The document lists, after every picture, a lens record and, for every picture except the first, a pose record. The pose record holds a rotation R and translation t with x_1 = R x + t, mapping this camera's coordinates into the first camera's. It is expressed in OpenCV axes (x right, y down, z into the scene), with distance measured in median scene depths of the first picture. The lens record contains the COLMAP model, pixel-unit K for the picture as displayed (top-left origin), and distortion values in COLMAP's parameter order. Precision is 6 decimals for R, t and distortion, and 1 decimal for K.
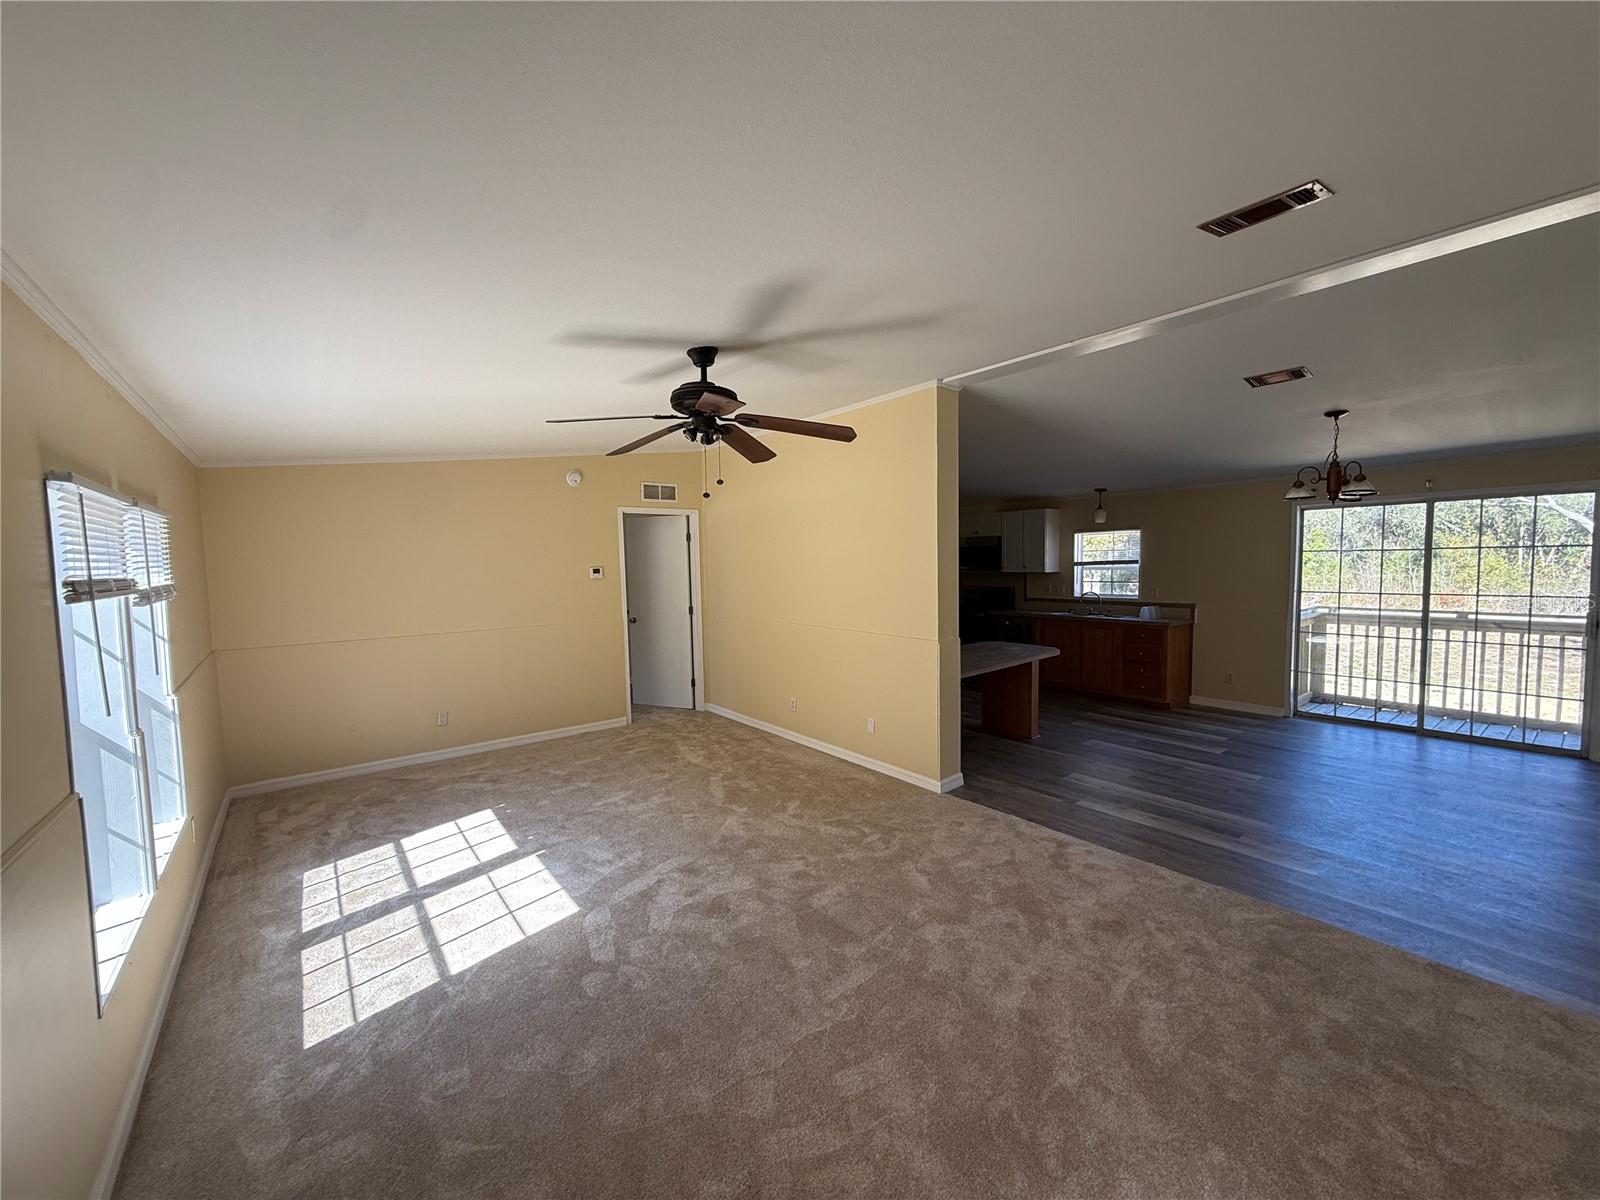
lens RADIAL K [[638.2, 0, 796.1], [0, 638.2, 599.7], [0, 0, 1]] dist [-0.001124, 0.000635]
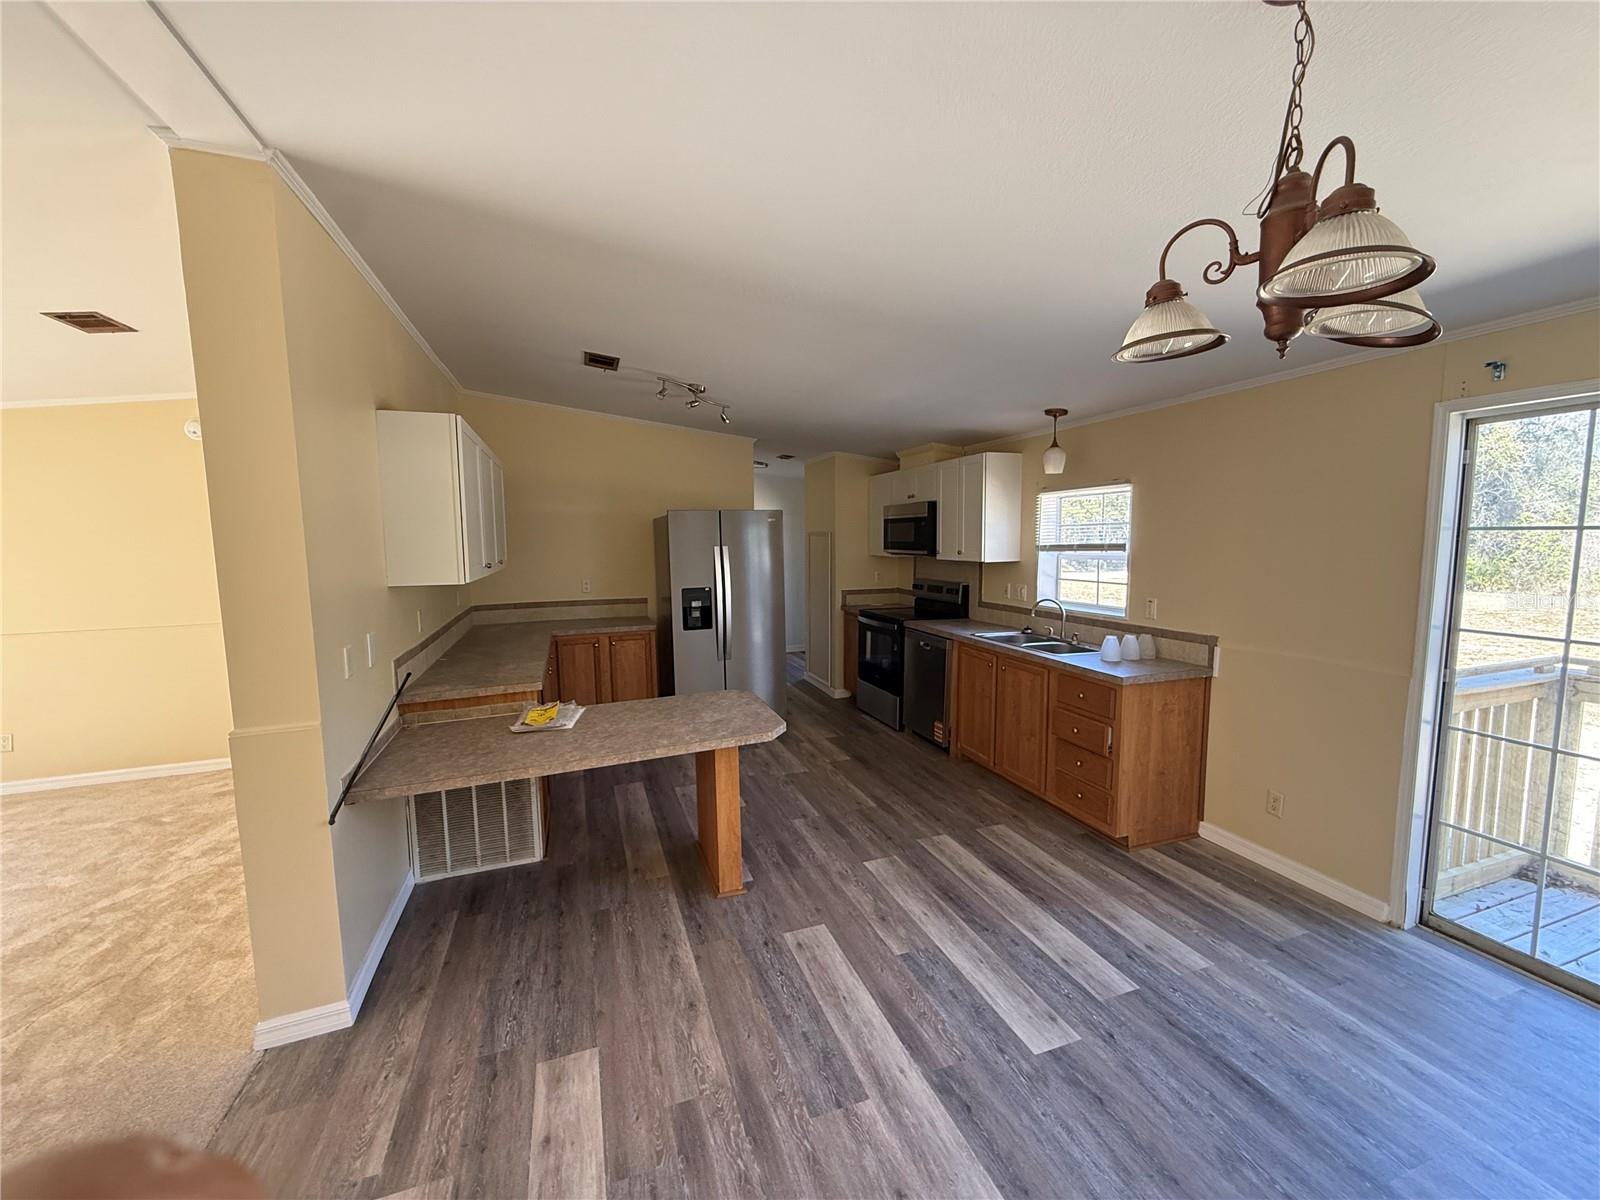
lens RADIAL K [[640.0, 0, 796.2], [0, 640.0, 598.1], [0, 0, 1]] dist [0.002071, 0.000448]
pose [[0.948408, 0.035279, -0.315084, 0.745401], [-0.021972, 0.998714, 0.045687, -0.058990], [0.316290, -0.036407, 0.947964, 0.694156]]
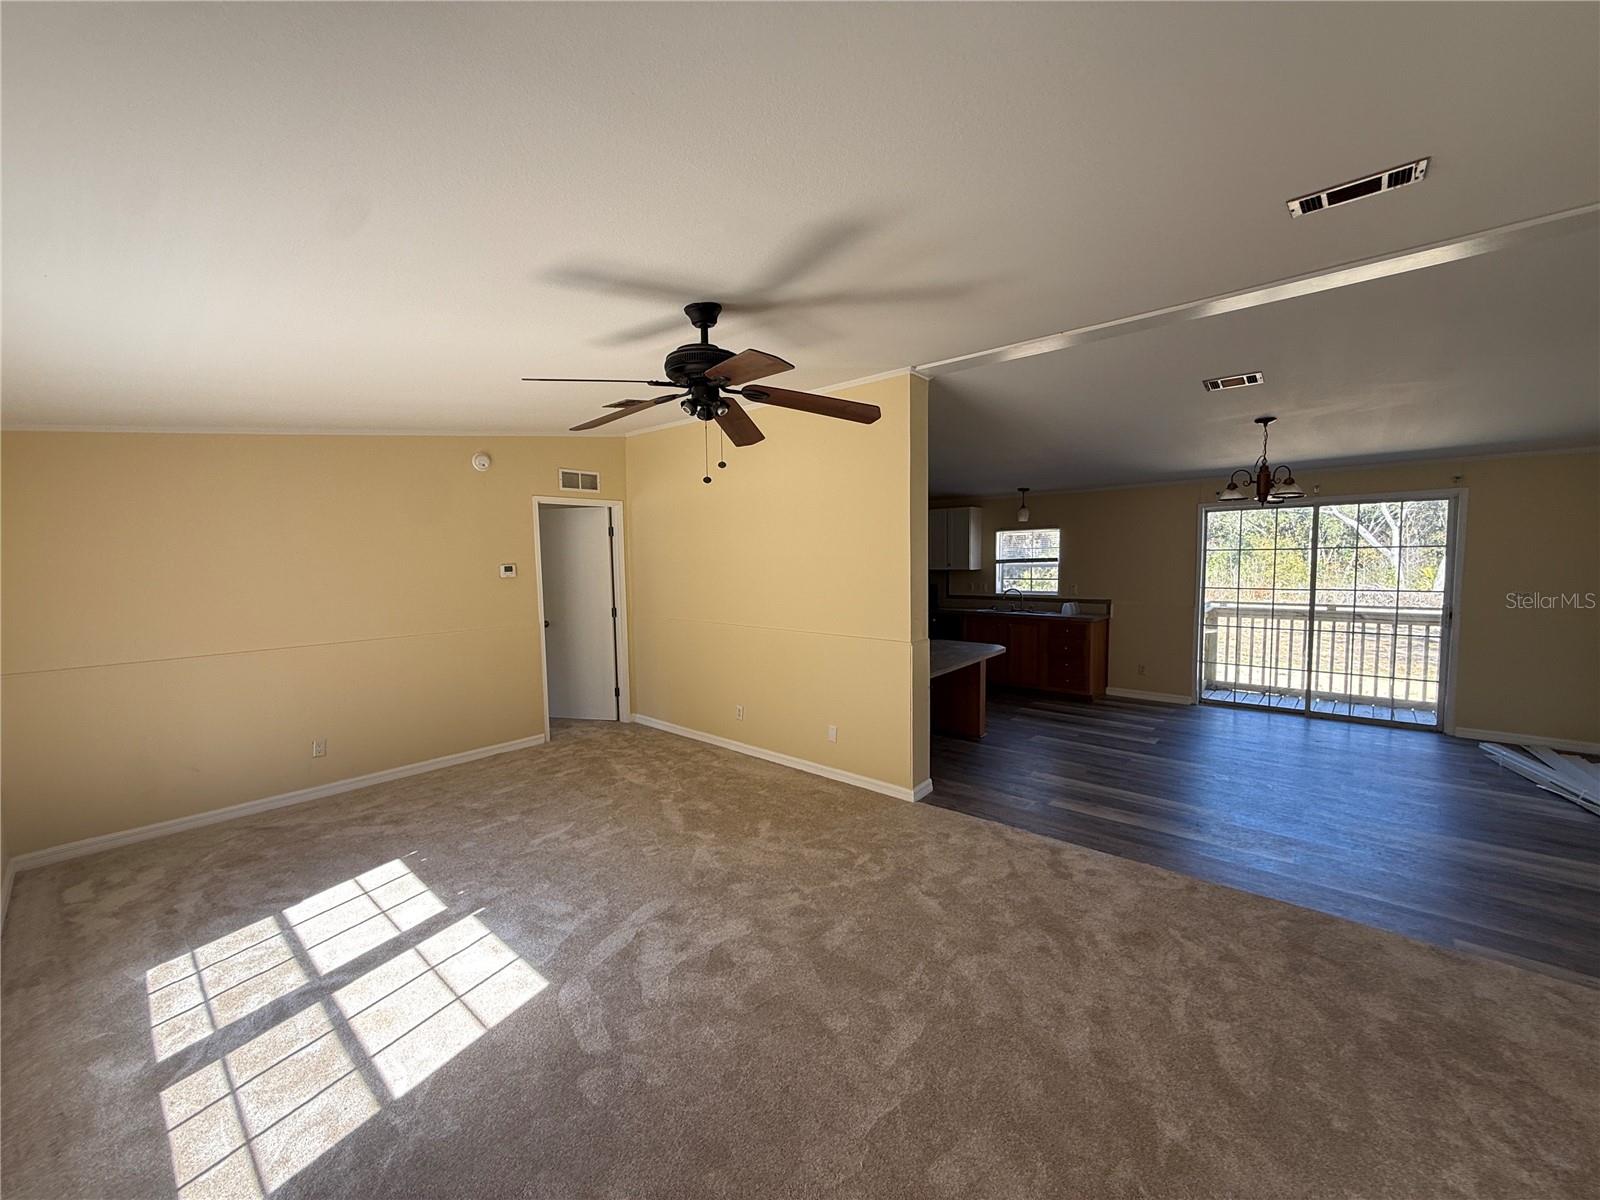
lens RADIAL K [[638.2, 0, 796.1], [0, 638.2, 599.7], [0, 0, 1]] dist [-0.001124, 0.000635]
pose [[0.983275, -0.009389, 0.181885, -0.117905], [0.008620, 0.999950, 0.005020, -0.005332], [-0.181923, -0.003368, 0.983307, 0.095987]]
